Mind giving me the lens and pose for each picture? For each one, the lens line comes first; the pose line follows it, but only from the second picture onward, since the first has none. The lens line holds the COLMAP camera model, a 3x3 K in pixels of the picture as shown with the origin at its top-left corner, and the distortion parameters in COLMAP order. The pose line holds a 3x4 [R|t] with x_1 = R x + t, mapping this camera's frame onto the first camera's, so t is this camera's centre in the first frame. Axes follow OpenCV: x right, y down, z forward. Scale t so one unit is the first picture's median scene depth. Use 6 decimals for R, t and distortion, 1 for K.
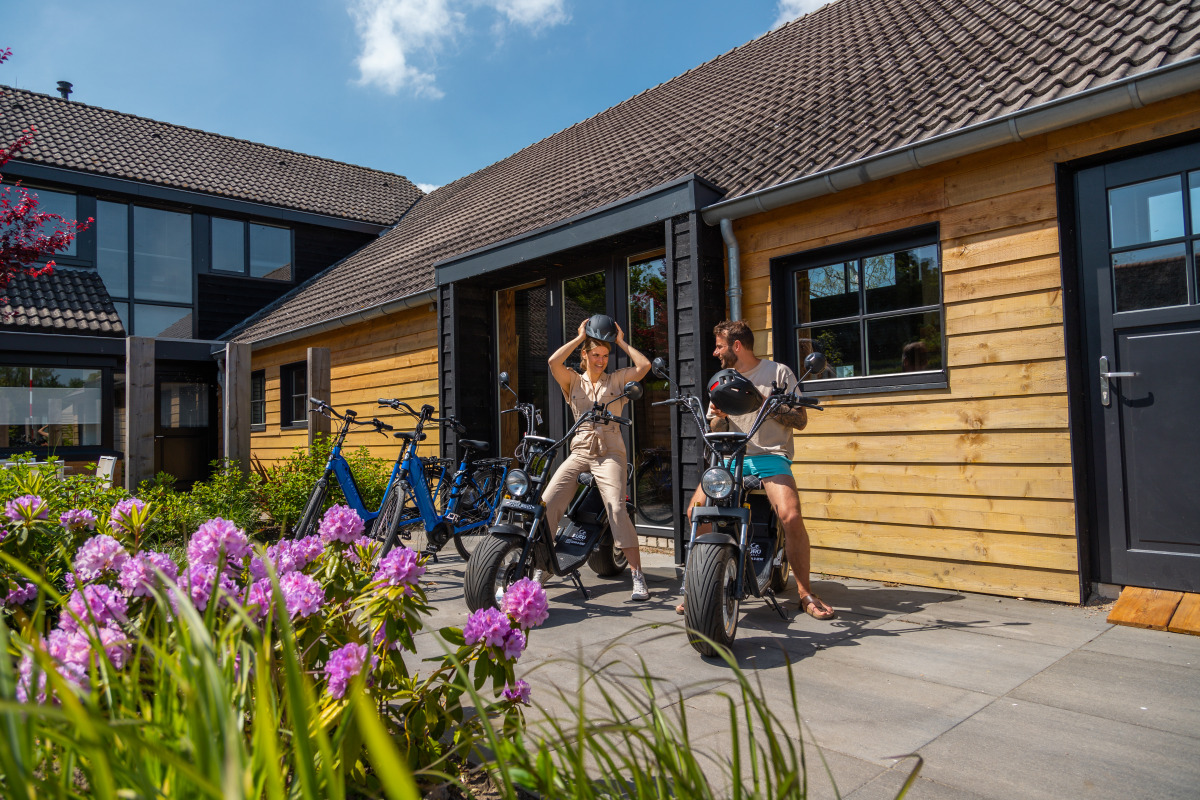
lens RADIAL K [[765.7, 0, 626.4], [0, 765.7, 398.7], [0, 0, 1]] dist [0.001092, 0.002685]
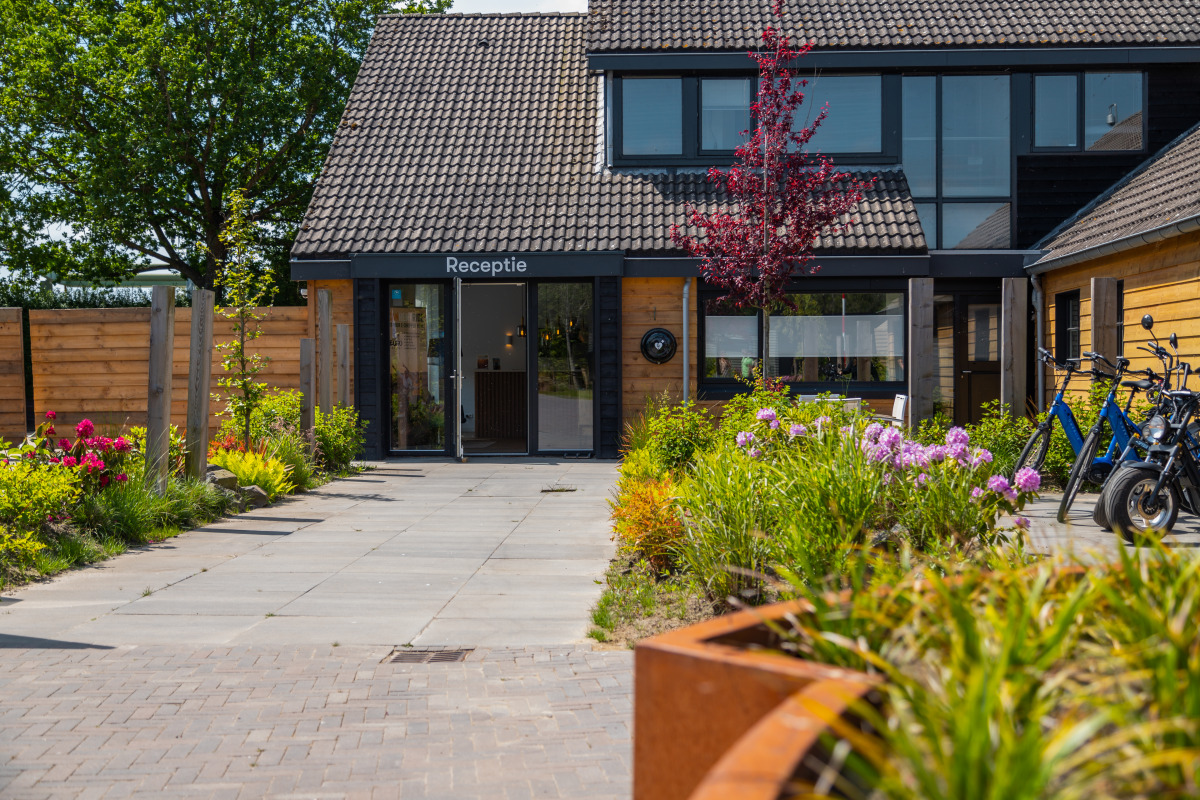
lens RADIAL K [[765.7, 0, 626.4], [0, 765.7, 398.7], [0, 0, 1]] dist [0.001092, 0.002685]
pose [[0.605509, 0.034845, -0.795075, -0.183674], [0.023598, 0.997816, 0.061702, 0.019334], [0.795489, -0.056123, 0.603364, 0.225892]]
